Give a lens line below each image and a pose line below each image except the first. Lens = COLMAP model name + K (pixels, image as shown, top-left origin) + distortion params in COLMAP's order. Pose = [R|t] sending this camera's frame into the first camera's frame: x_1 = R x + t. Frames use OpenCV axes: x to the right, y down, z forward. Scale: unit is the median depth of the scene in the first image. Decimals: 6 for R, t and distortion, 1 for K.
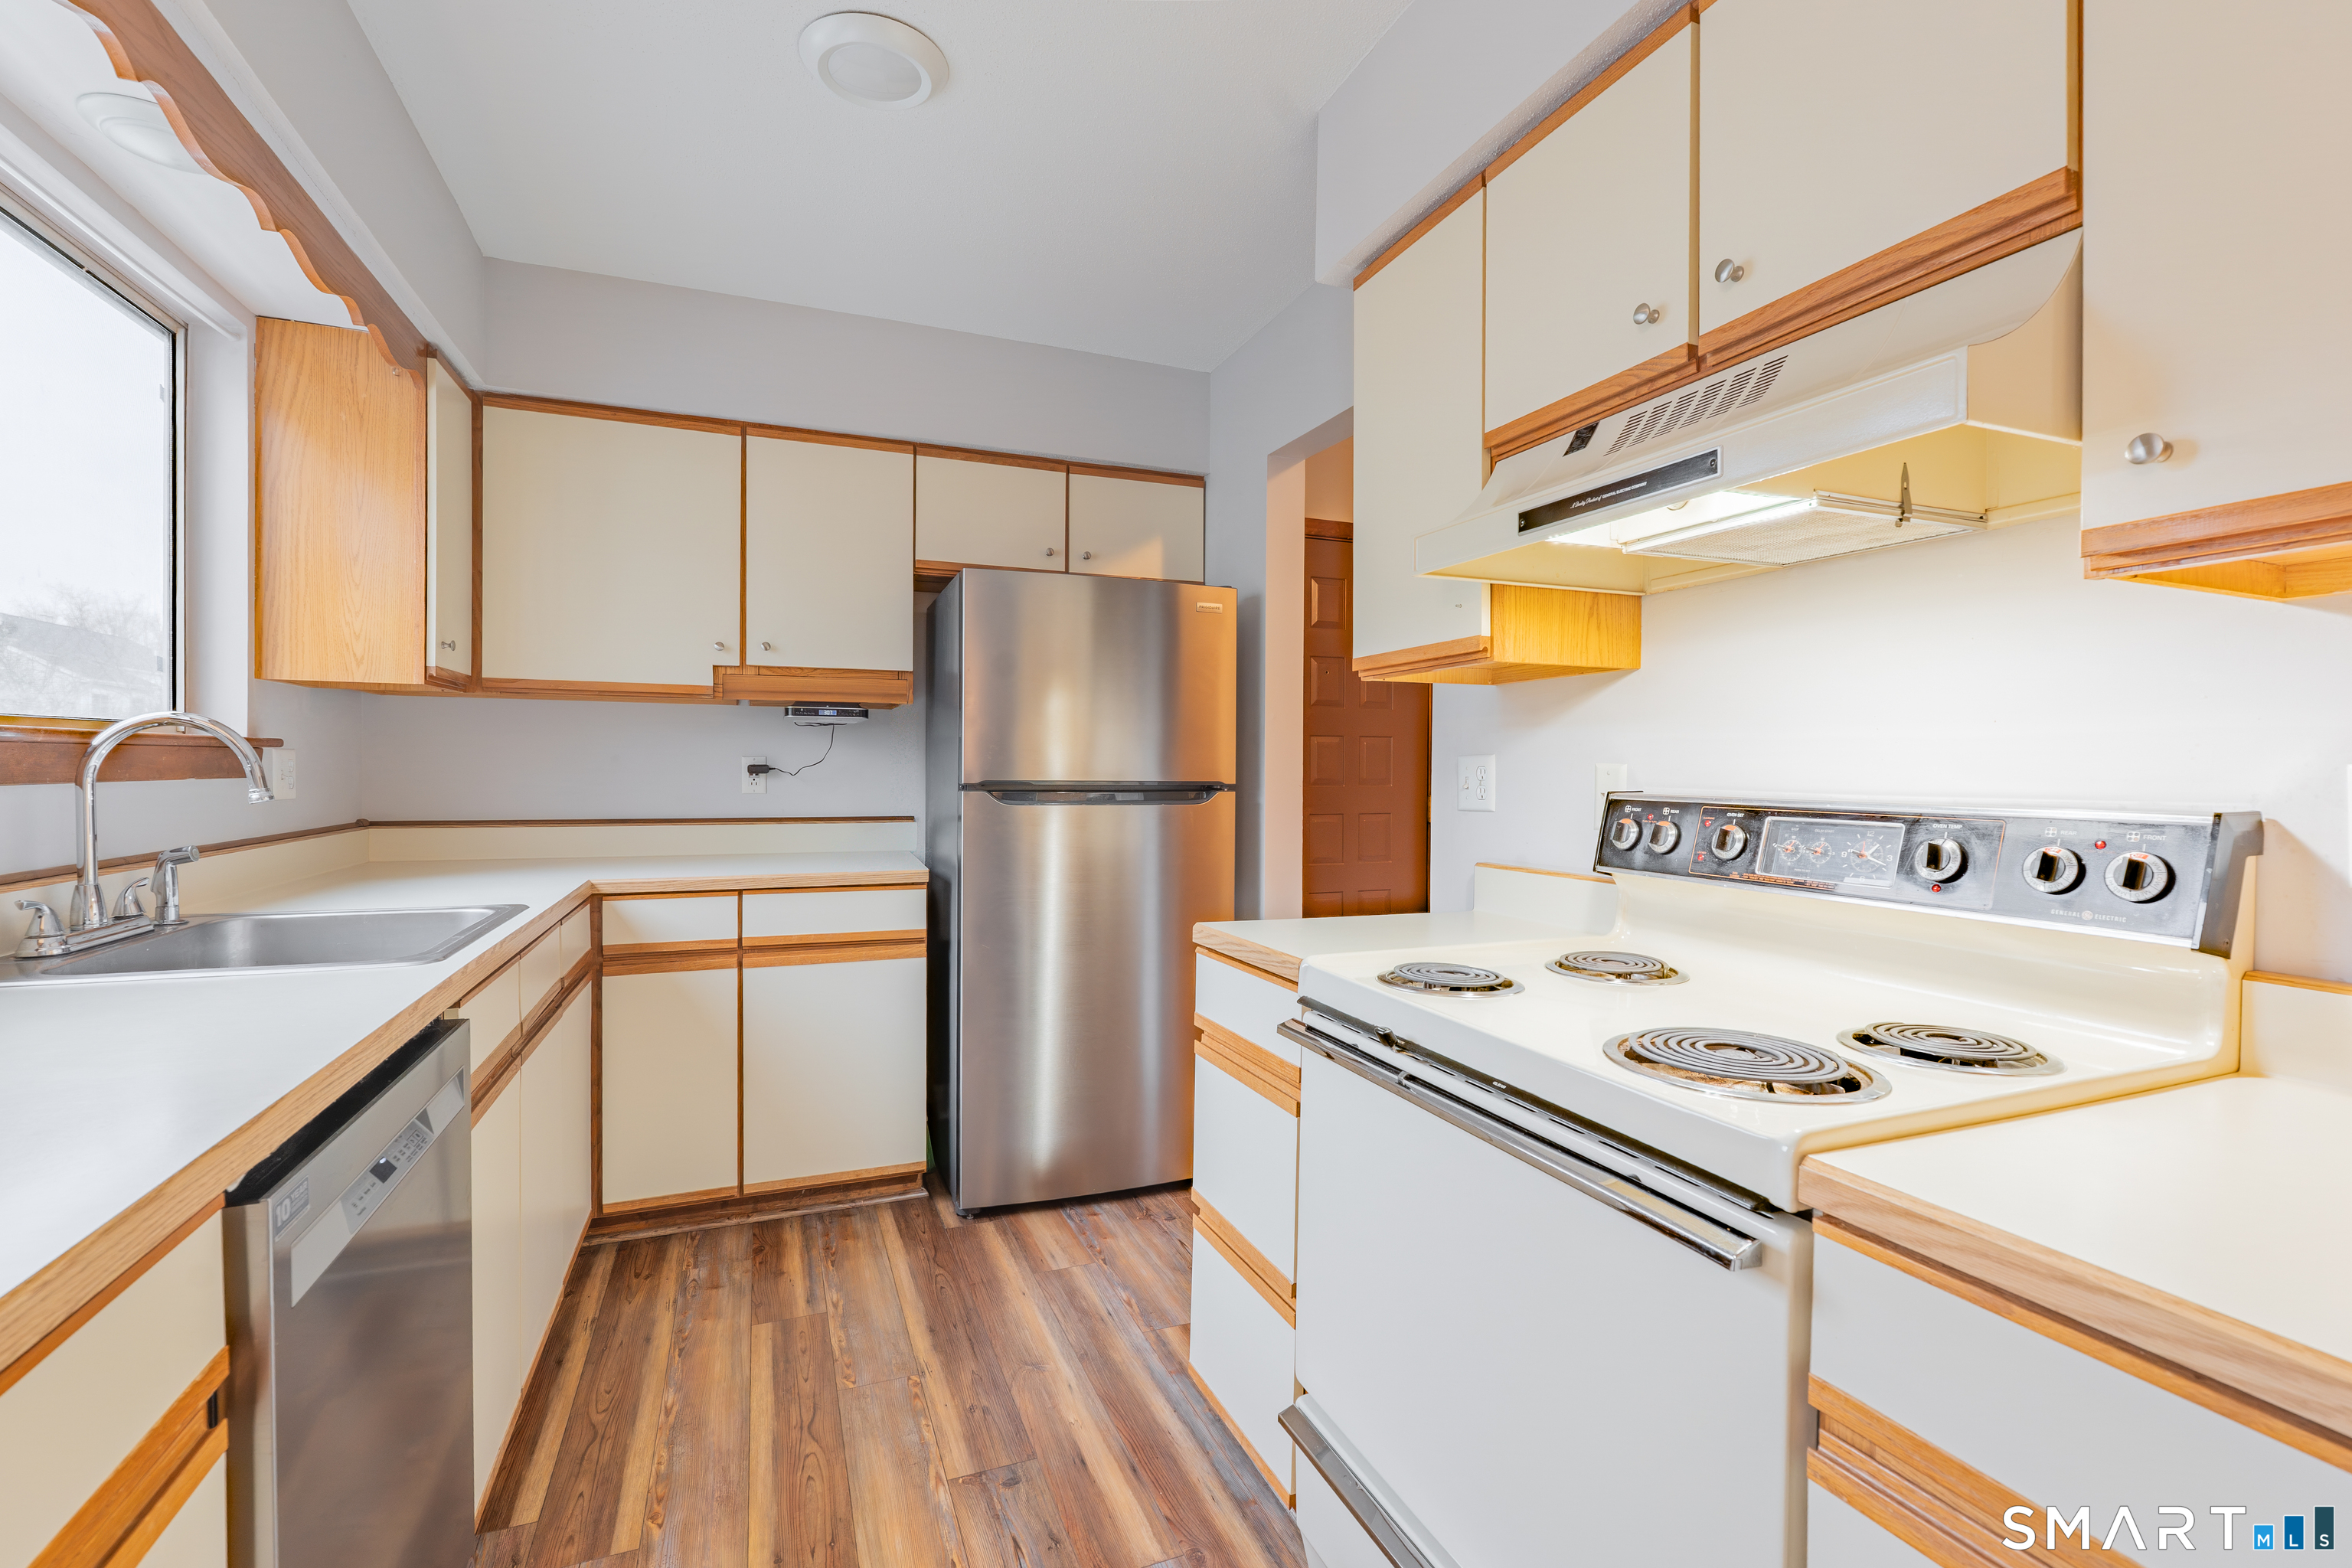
lens RADIAL K [[1033.8, 0, 1176.0], [0, 1033.8, 784.0], [0, 0, 1]] dist [0.000509, 0.000011]
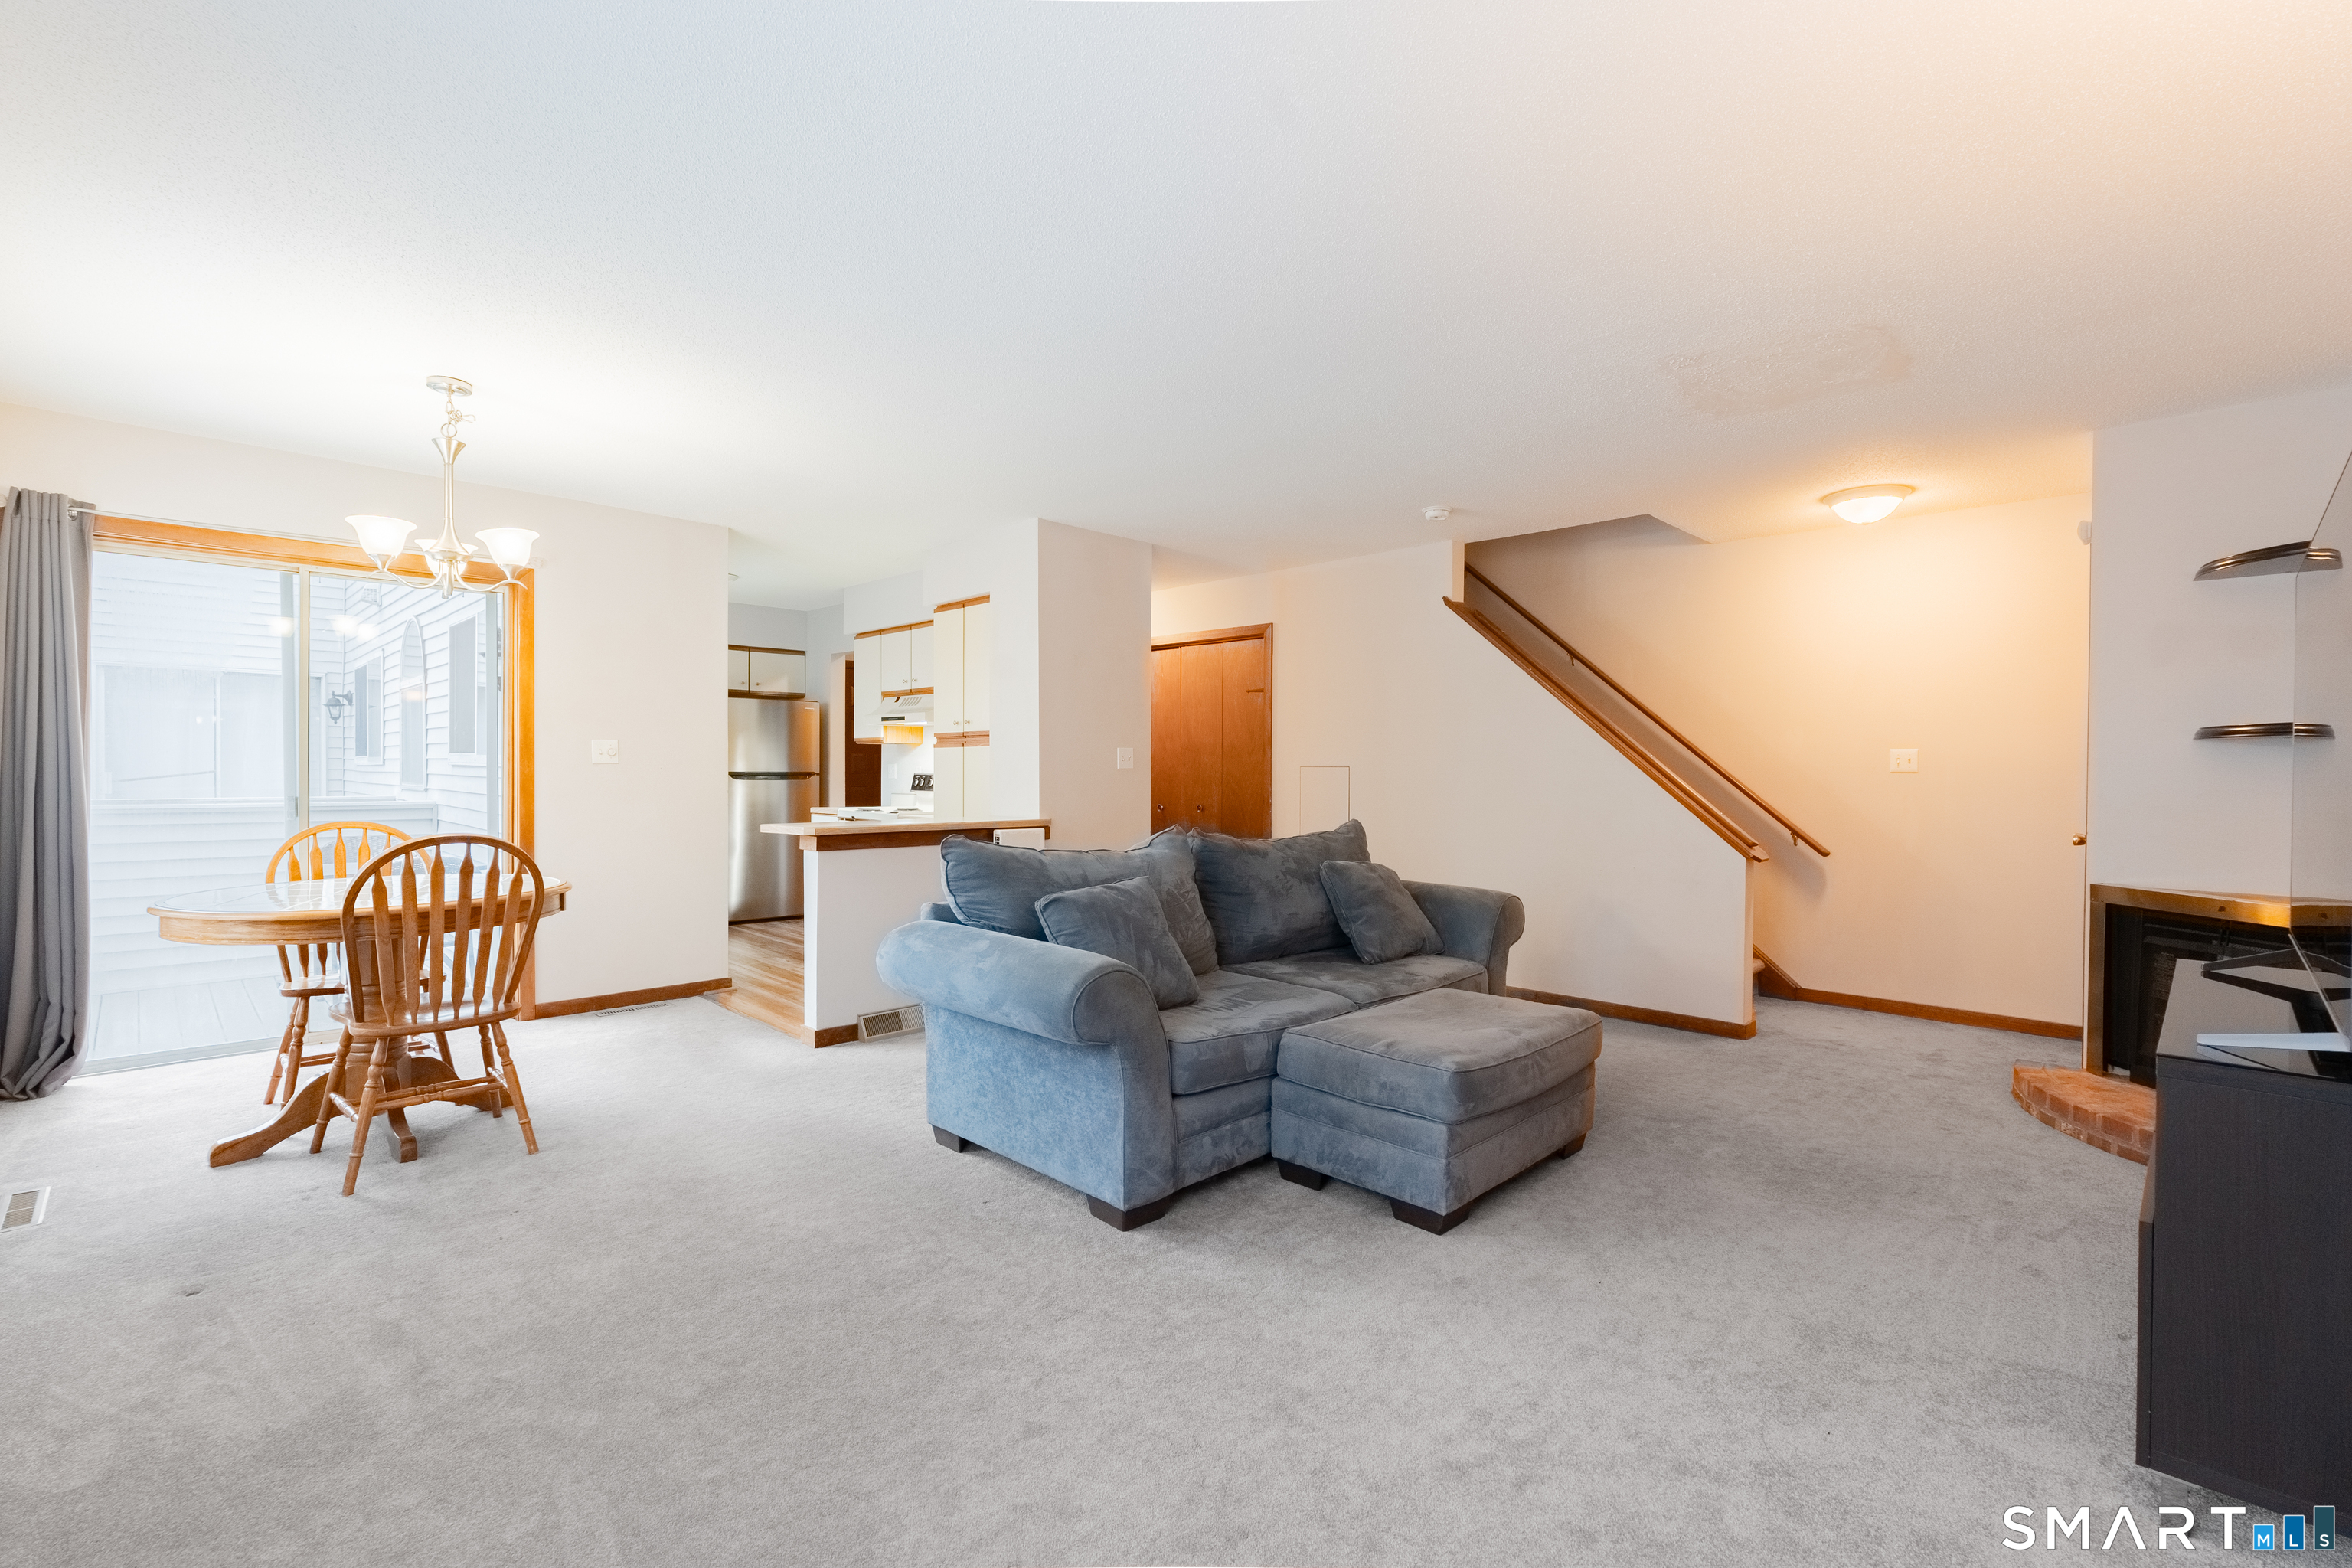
lens RADIAL K [[1033.8, 0, 1176.0], [0, 1033.8, 784.0], [0, 0, 1]] dist [0.000509, 0.000011]
pose [[0.919147, -0.002127, 0.393910, -0.156644], [0.001240, 0.999996, 0.002504, 0.024854], [-0.393913, -0.001813, 0.919146, -1.953599]]
